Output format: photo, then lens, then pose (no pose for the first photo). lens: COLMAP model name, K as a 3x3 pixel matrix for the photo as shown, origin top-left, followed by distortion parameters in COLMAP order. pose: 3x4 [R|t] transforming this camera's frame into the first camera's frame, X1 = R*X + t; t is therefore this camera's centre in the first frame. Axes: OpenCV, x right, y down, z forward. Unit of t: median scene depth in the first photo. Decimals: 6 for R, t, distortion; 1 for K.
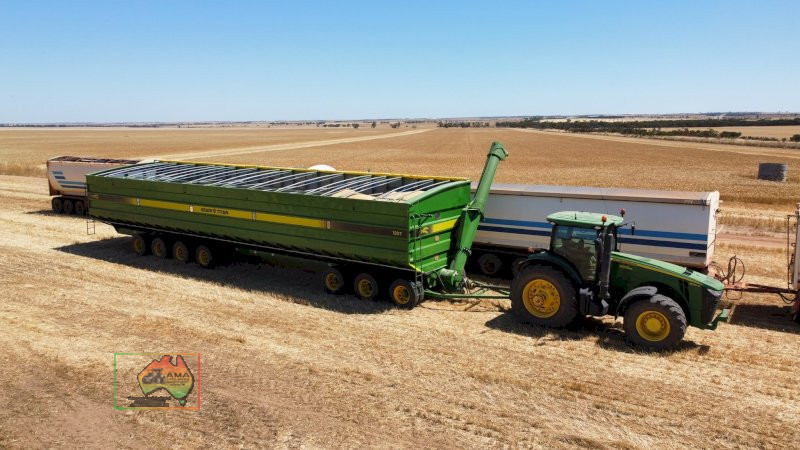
lens RADIAL K [[608.6, 0, 396.7], [0, 608.6, 225.8], [0, 0, 1]] dist [-0.008990, -0.001710]
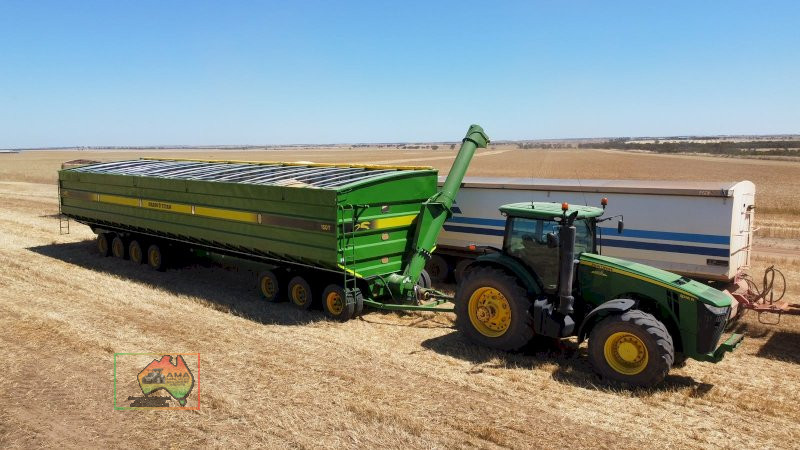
lens RADIAL K [[608.6, 0, 399.9], [0, 608.6, 226.9], [0, 0, 1]] dist [-0.008990, -0.001710]
pose [[0.991415, 0.016149, -0.129753, 0.193382], [-0.020770, 0.999194, -0.034338, 0.035417], [0.129094, 0.036738, 0.990952, 0.190499]]
